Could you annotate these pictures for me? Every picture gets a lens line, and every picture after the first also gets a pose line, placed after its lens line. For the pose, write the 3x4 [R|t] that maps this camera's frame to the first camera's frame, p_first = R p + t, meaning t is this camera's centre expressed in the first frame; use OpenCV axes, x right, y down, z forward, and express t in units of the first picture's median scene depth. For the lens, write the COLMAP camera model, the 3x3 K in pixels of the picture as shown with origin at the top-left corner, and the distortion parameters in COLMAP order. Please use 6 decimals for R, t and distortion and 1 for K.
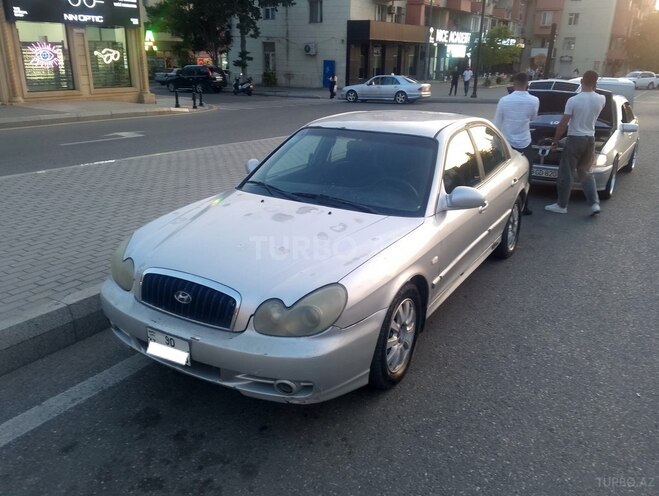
lens RADIAL K [[539.0, 0, 331.4], [0, 539.0, 245.0], [0, 0, 1]] dist [0.030719, -0.058922]
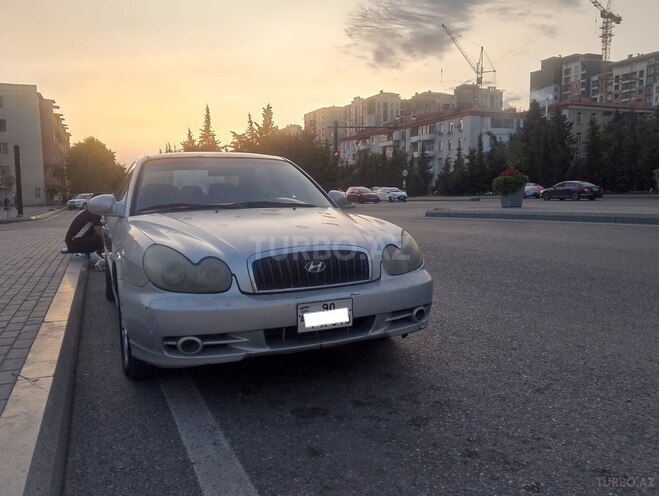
lens RADIAL K [[539.0, 0, 328.1], [0, 539.0, 248.2], [0, 0, 1]] dist [0.030719, -0.058922]
pose [[0.572852, -0.124558, 0.810140, -0.153835], [0.302661, 0.950680, -0.067847, 0.020333], [-0.761733, 0.284064, 0.582298, 0.059239]]
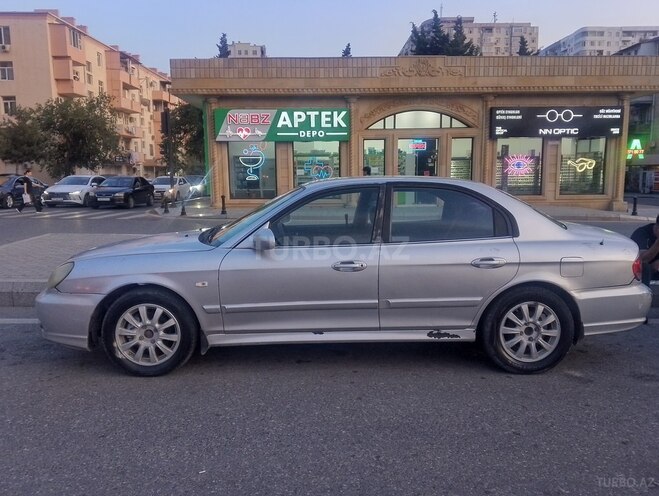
lens RADIAL K [[539.0, 0, 342.1], [0, 539.0, 255.8], [0, 0, 1]] dist [0.030719, -0.058922]
pose [[0.539517, 0.103971, -0.835531, 0.224104], [-0.263379, 0.963386, -0.050188, -0.008802], [0.799720, 0.247138, 0.547147, 0.109084]]
